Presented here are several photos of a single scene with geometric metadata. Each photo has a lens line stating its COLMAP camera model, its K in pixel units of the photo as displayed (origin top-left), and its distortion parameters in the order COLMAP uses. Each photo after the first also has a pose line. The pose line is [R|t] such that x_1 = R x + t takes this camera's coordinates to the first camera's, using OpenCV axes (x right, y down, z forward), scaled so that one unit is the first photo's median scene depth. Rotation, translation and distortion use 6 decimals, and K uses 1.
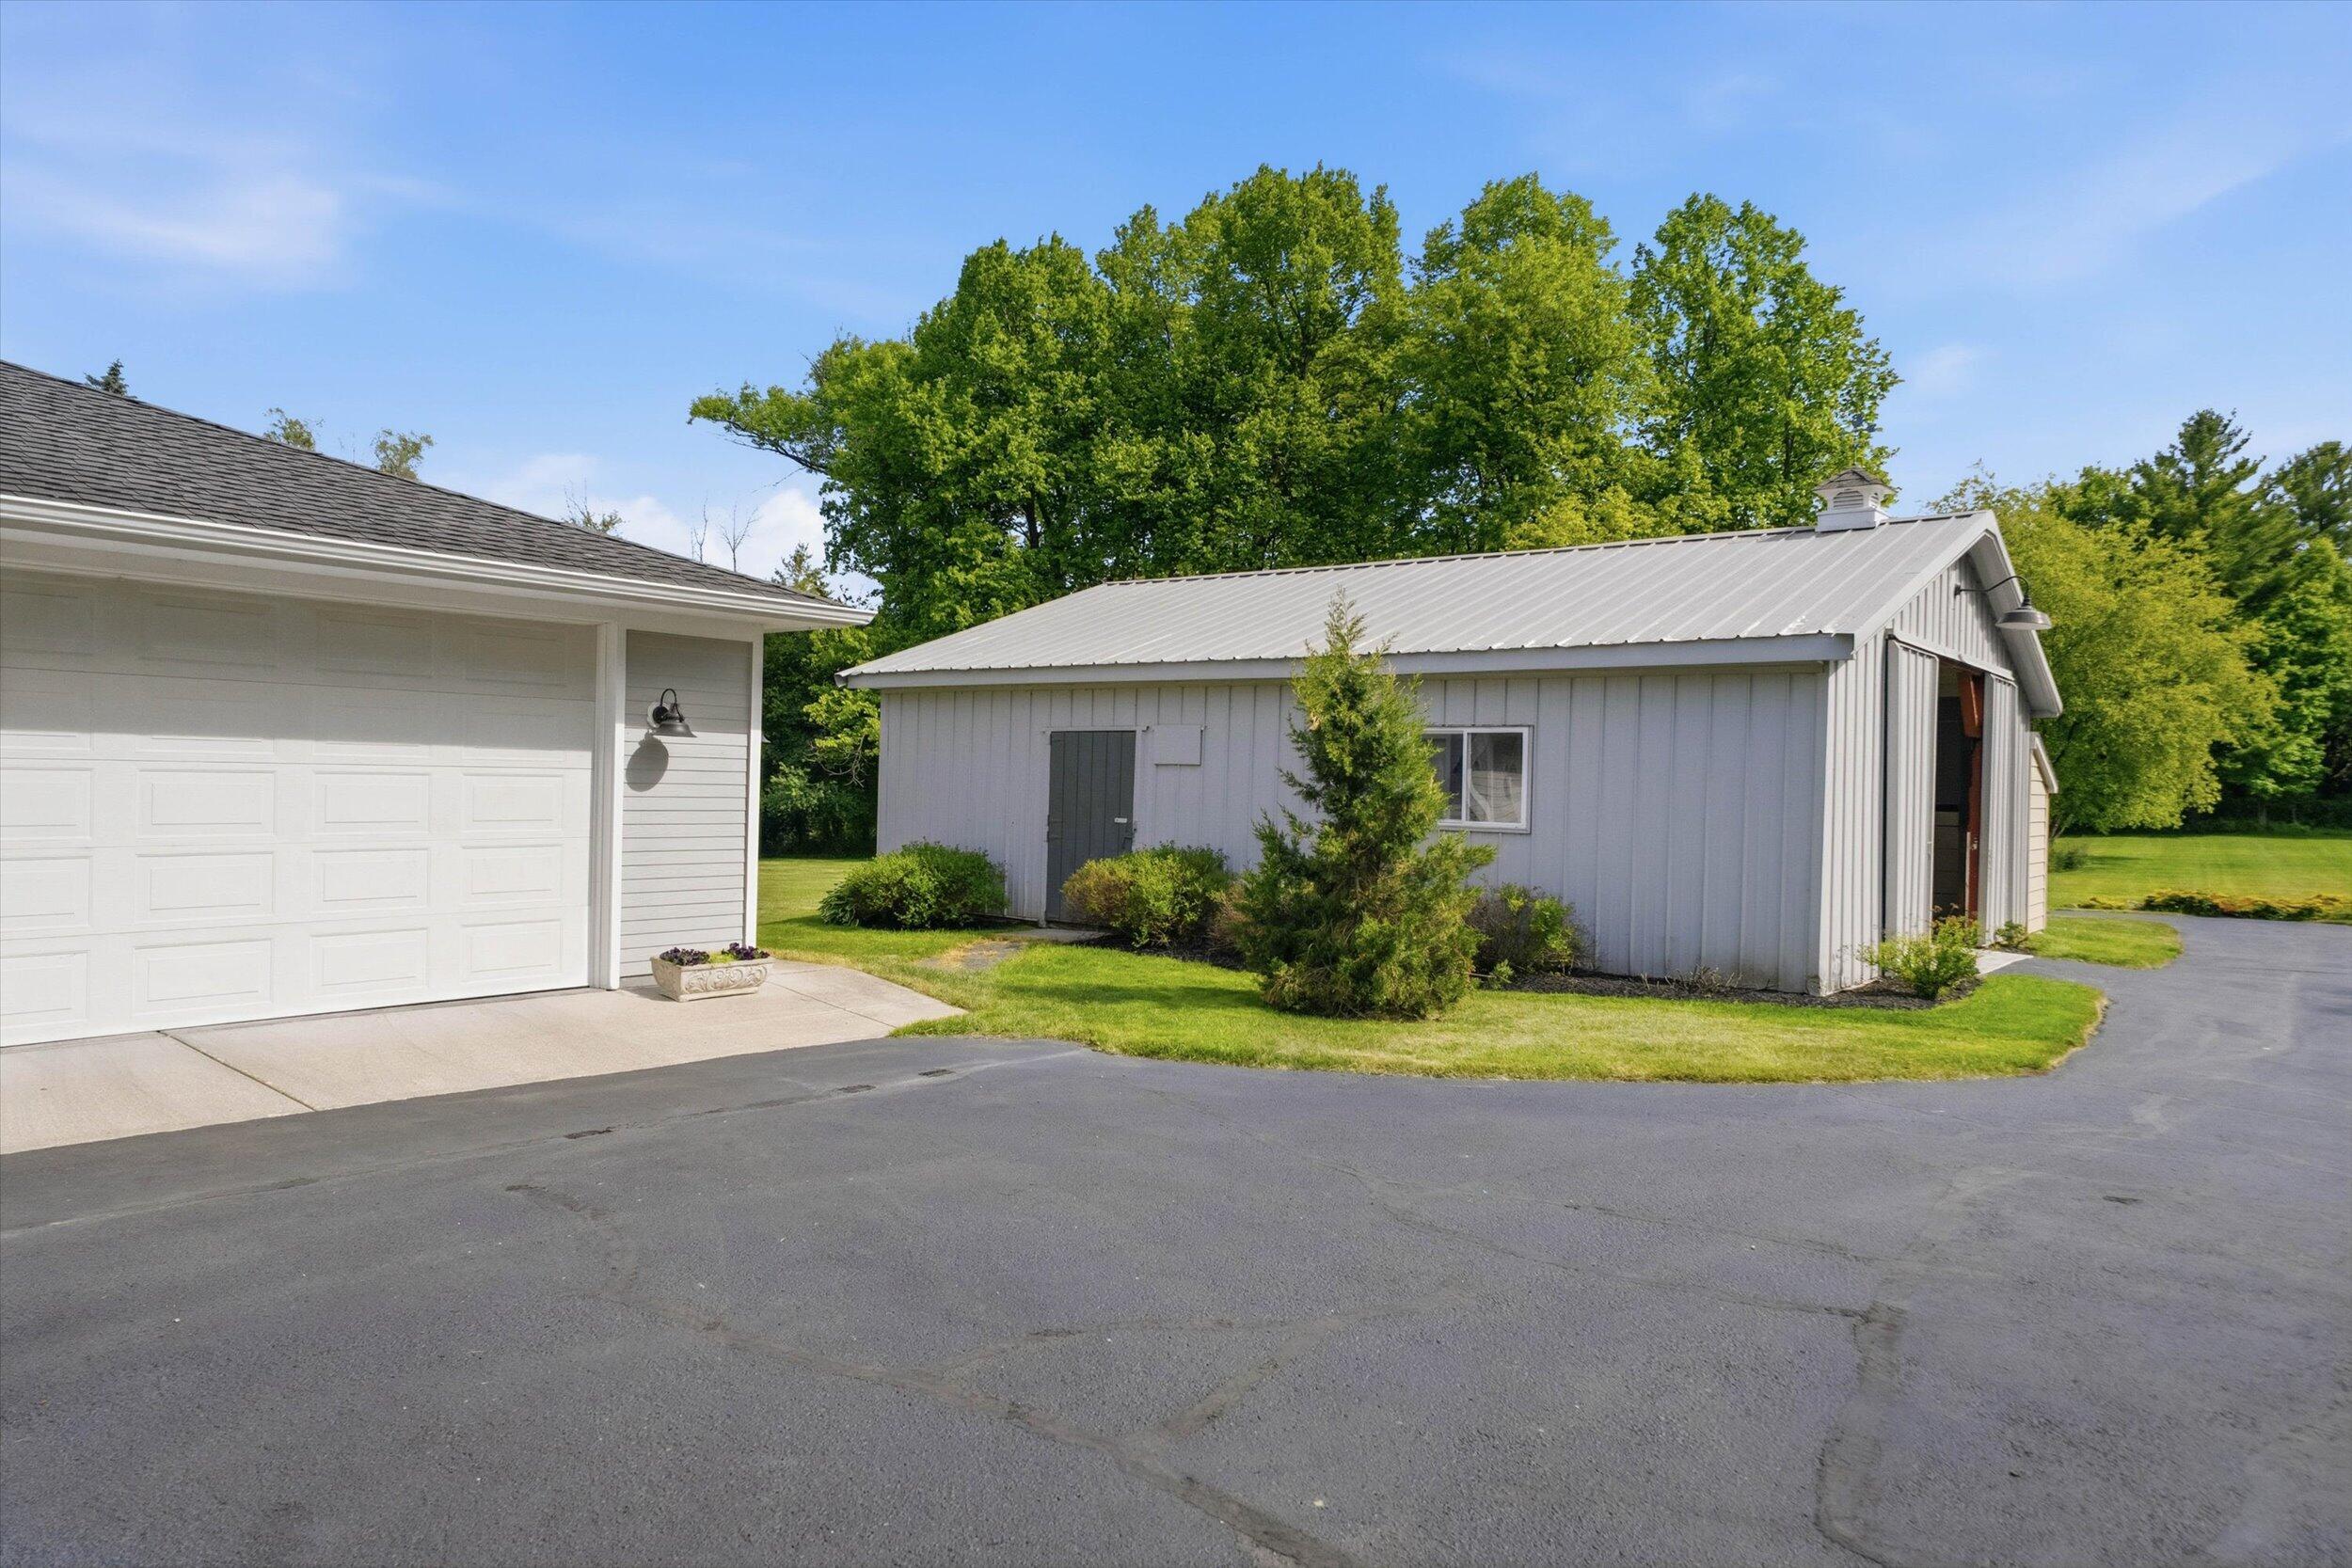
lens RADIAL K [[1538.6, 0, 1151.8], [0, 1538.6, 787.5], [0, 0, 1]] dist [0.035668, -0.034537]
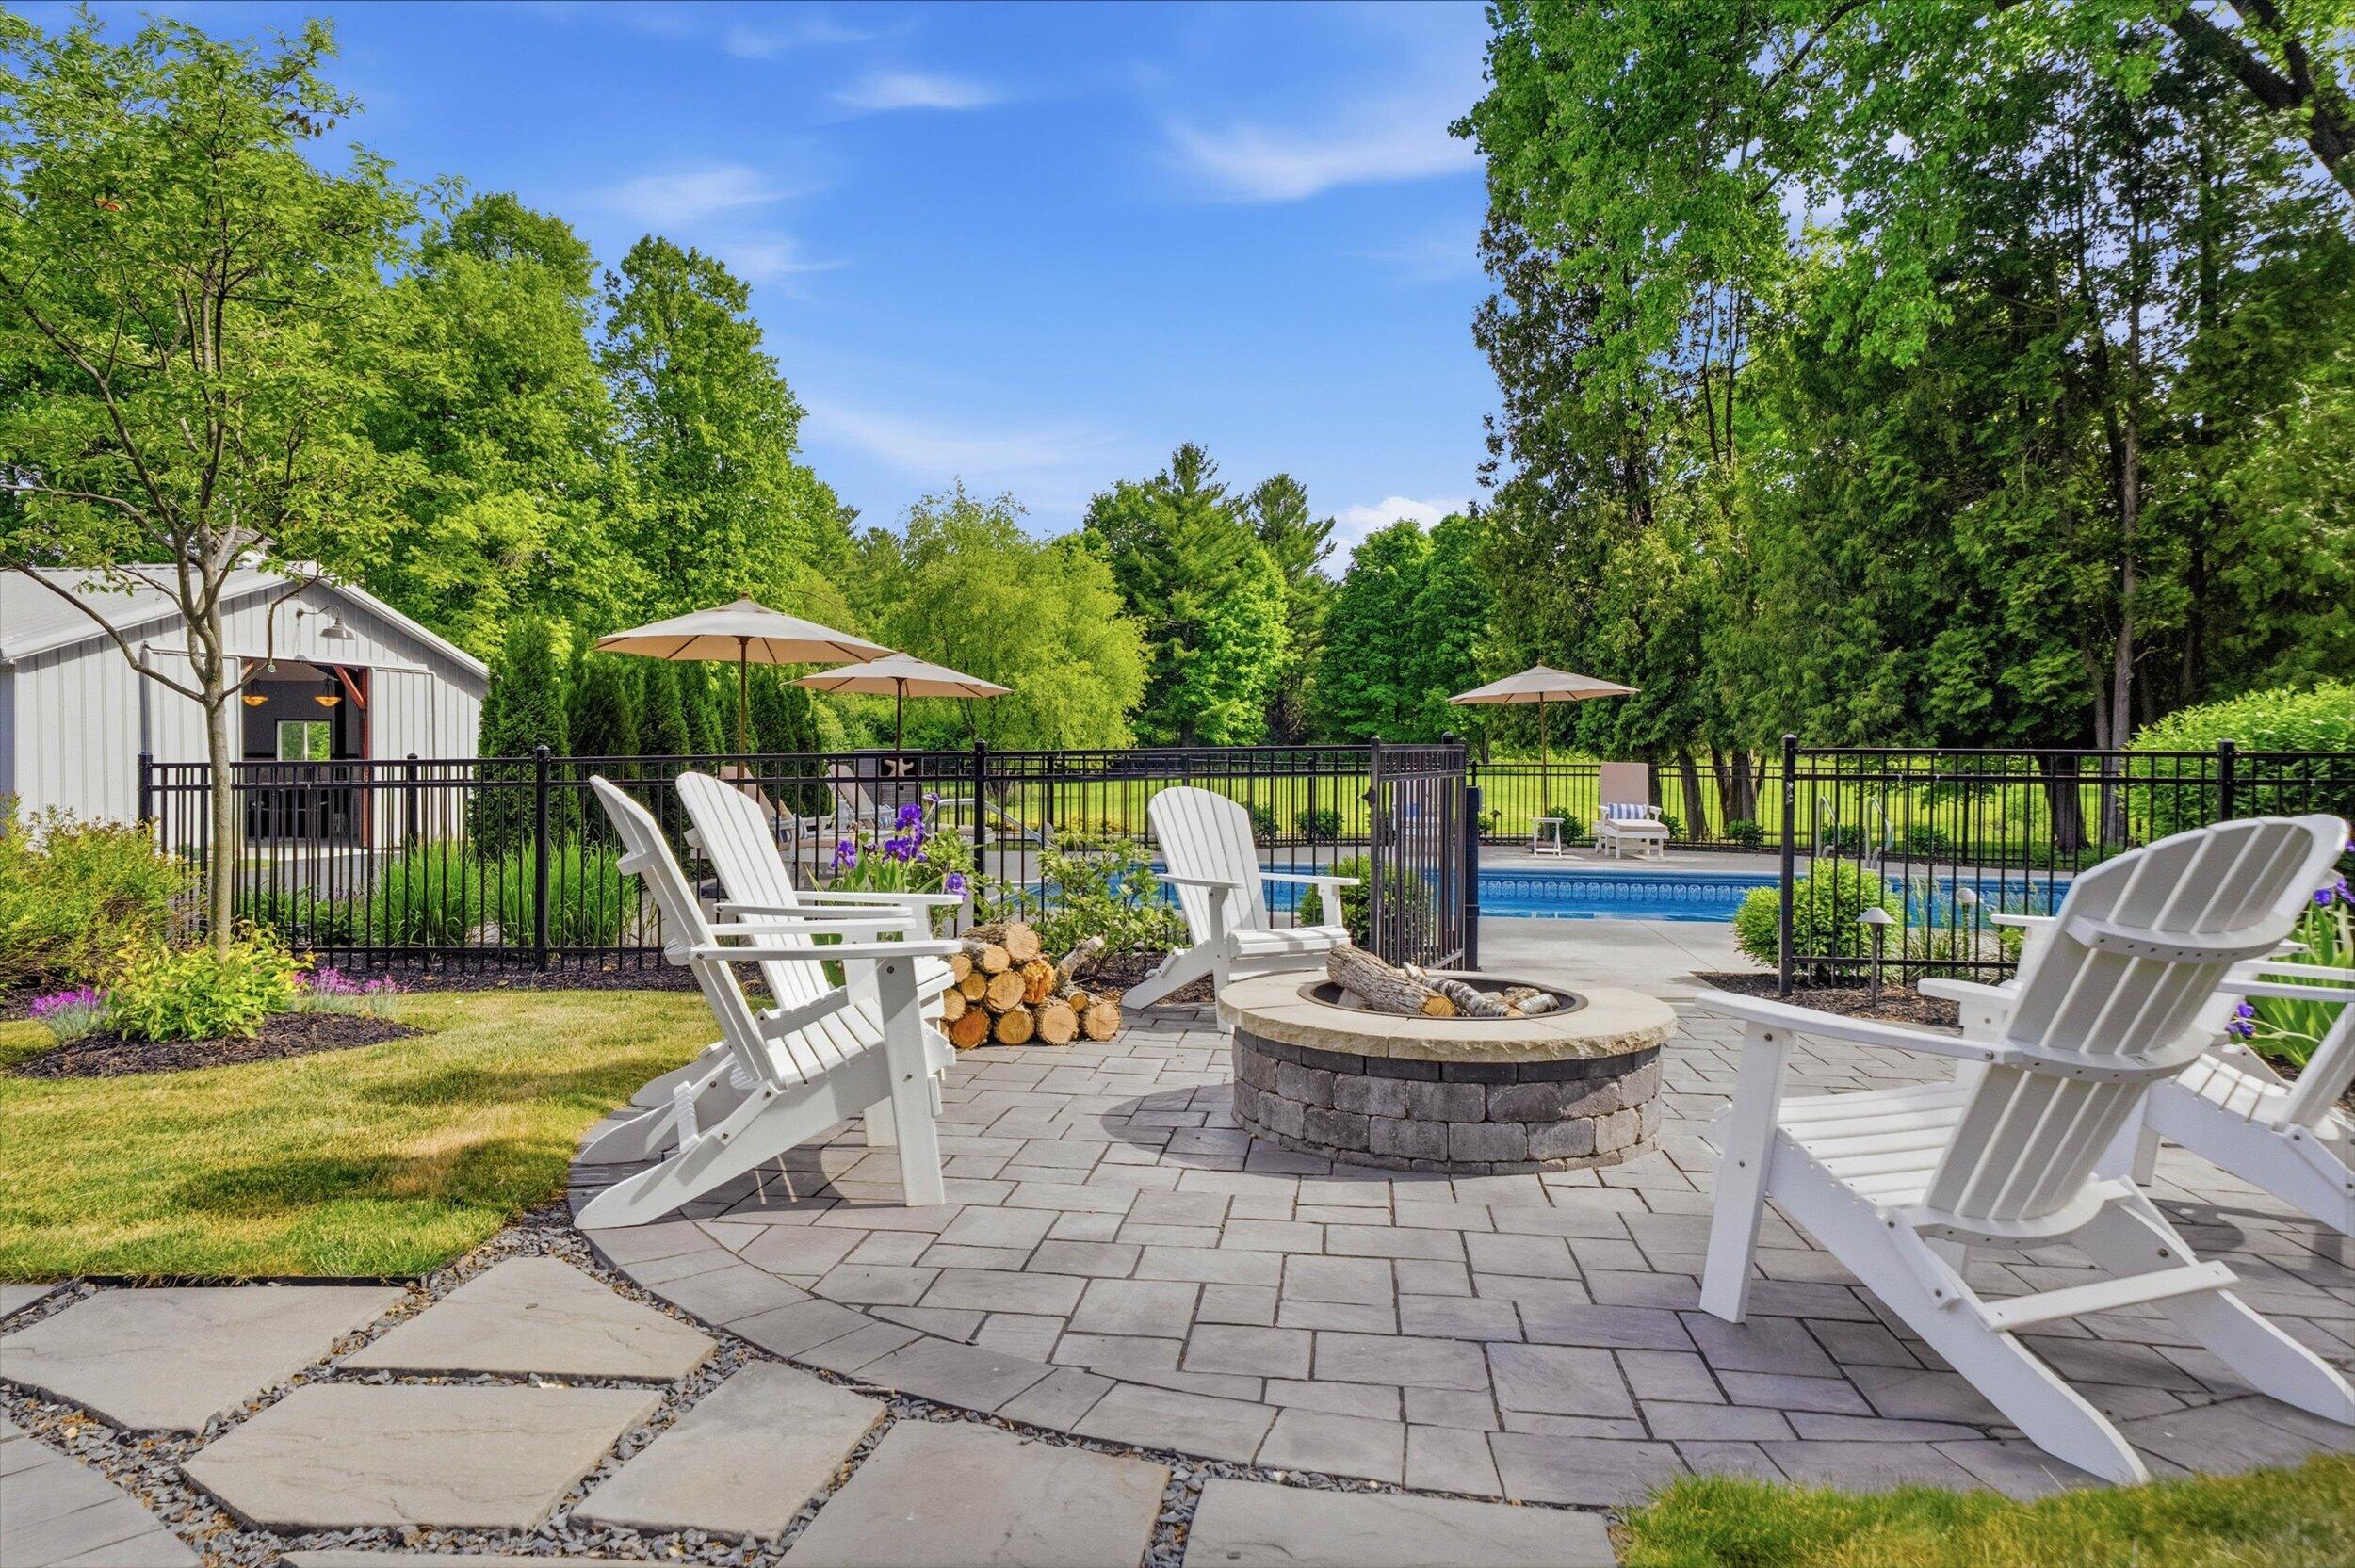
lens RADIAL K [[1540.5, 0, 1141.5], [0, 1540.5, 785.6], [0, 0, 1]] dist [0.035668, -0.034537]
pose [[0.903661, -0.023523, 0.427602, 0.168987], [0.013388, 0.999554, 0.026693, 0.002981], [-0.428039, -0.018396, 0.903573, -0.203974]]
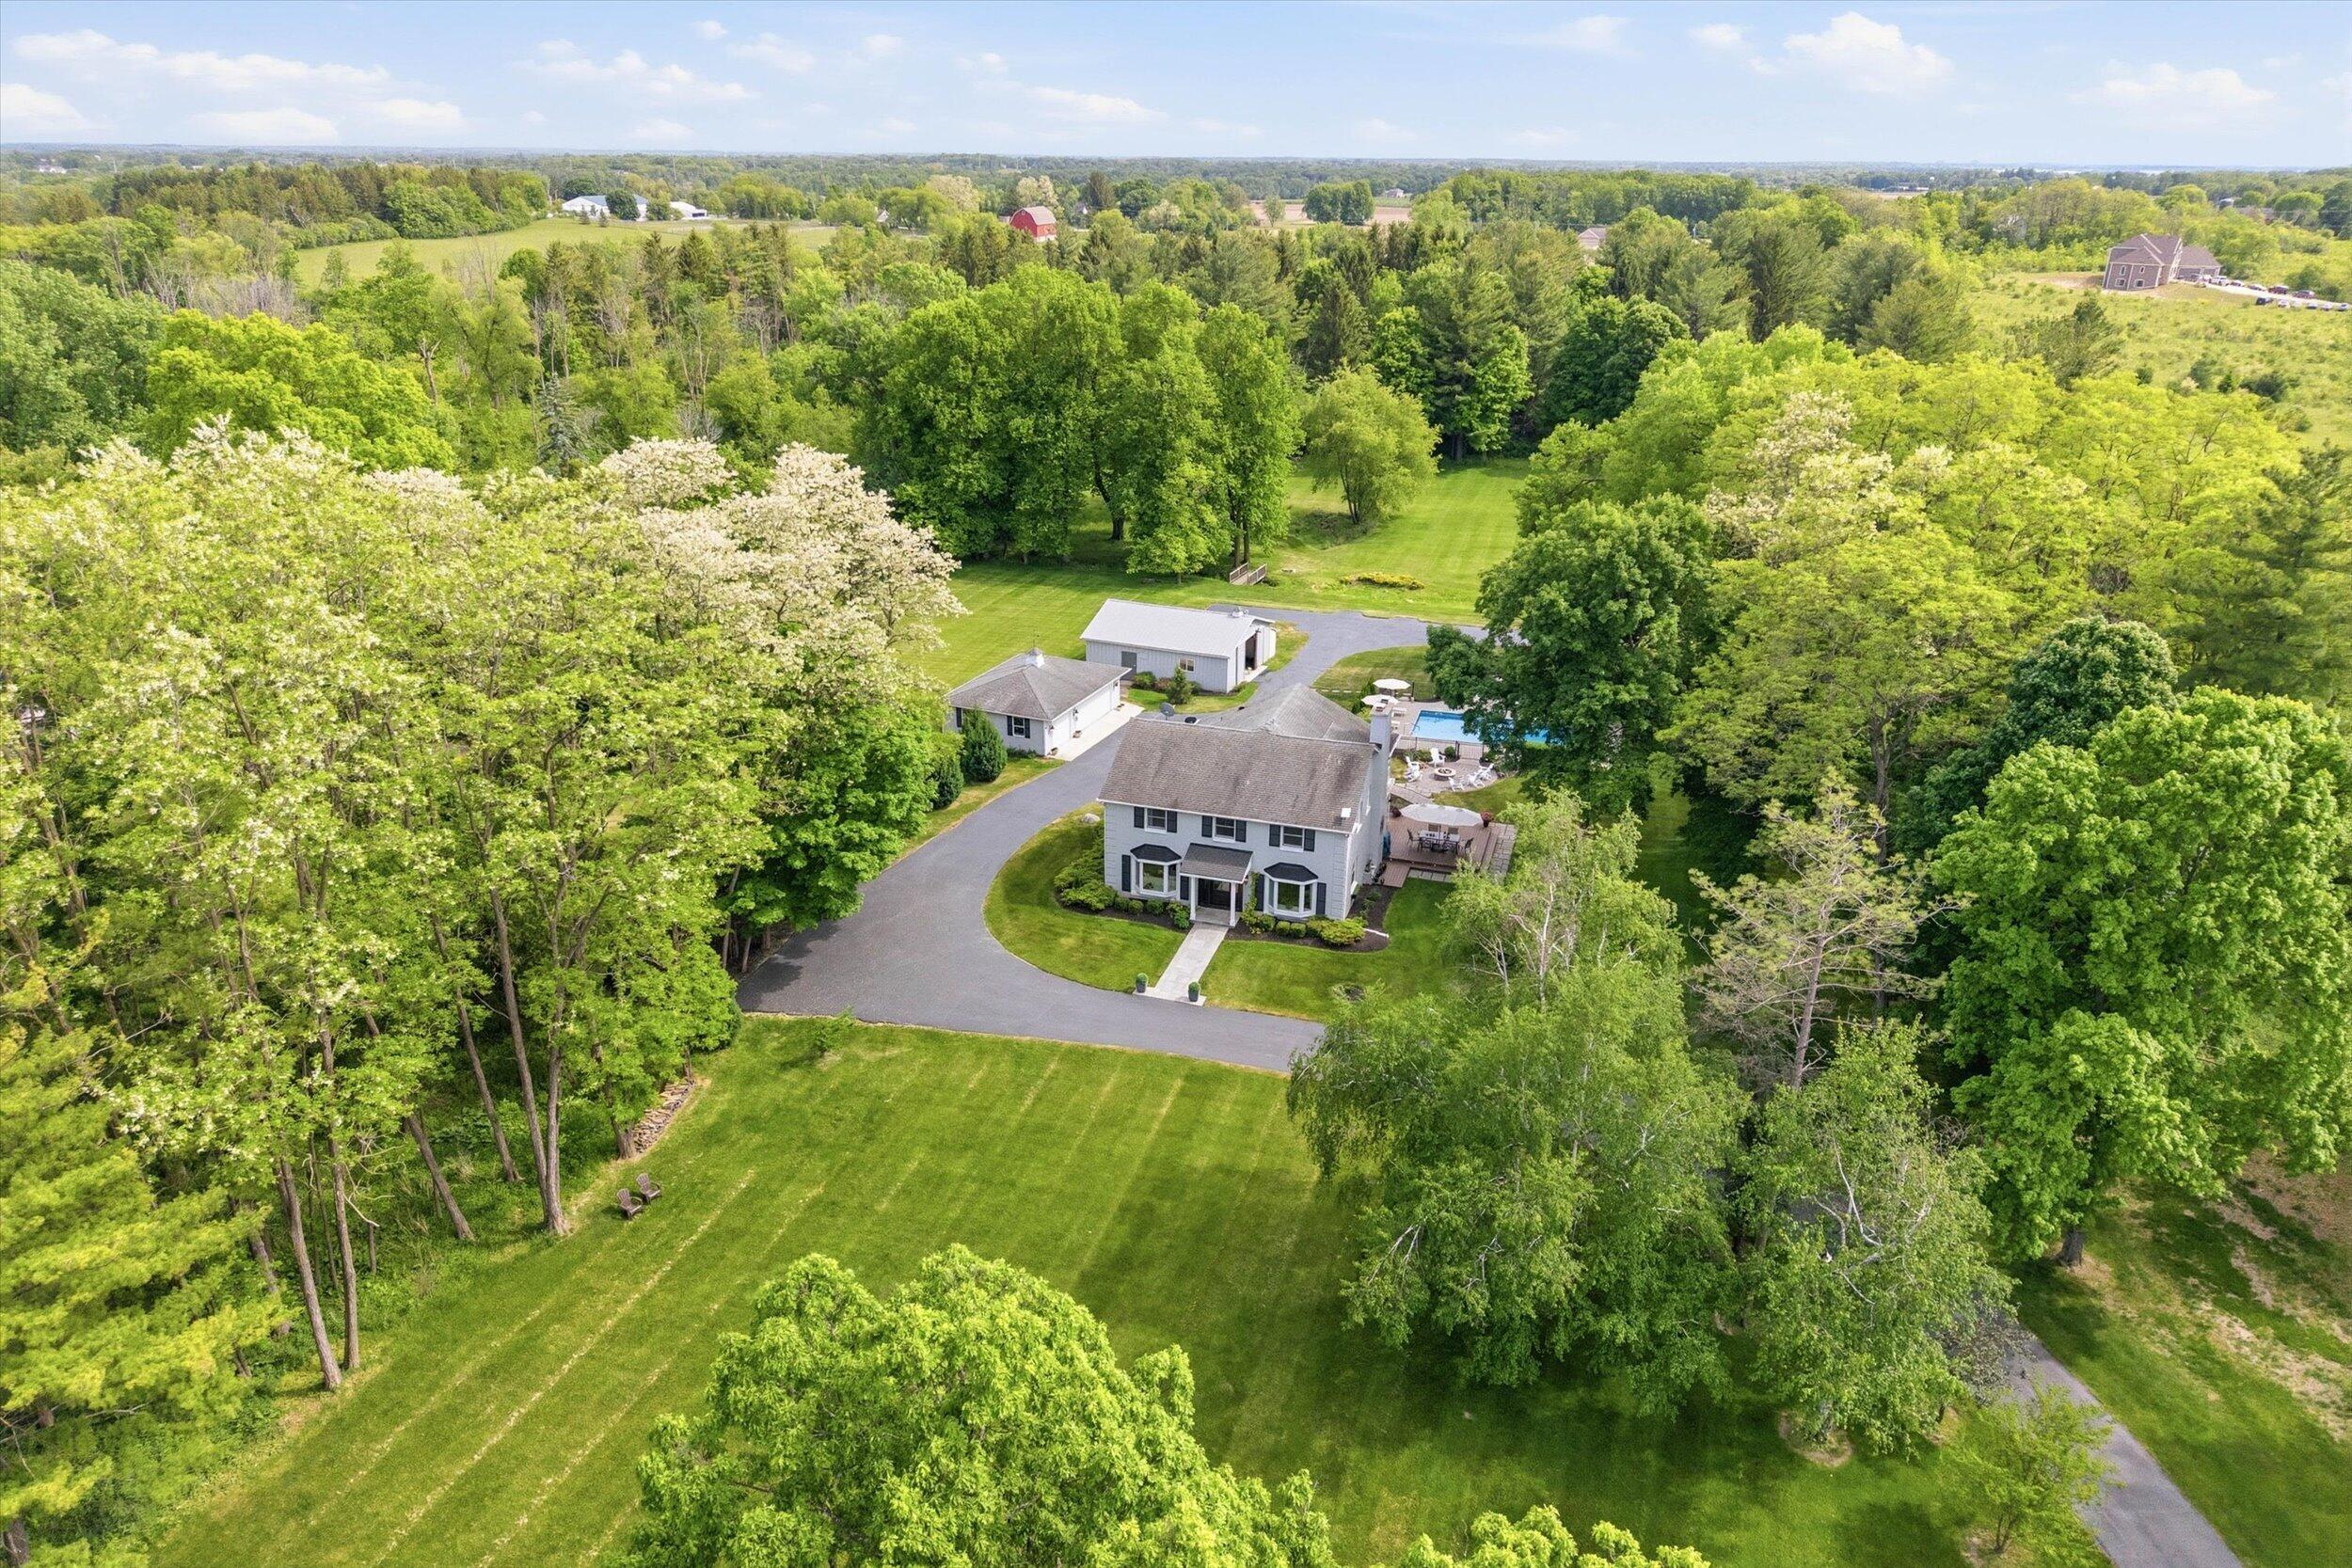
lens RADIAL K [[1538.6, 0, 1181.8], [0, 1538.6, 763.9], [0, 0, 1]] dist [0.035668, -0.034537]
pose [[0.957639, -0.110771, 0.265815, -0.489324], [0.007441, 0.932268, 0.361692, -0.588519], [-0.287876, -0.344392, 0.893600, -1.525274]]
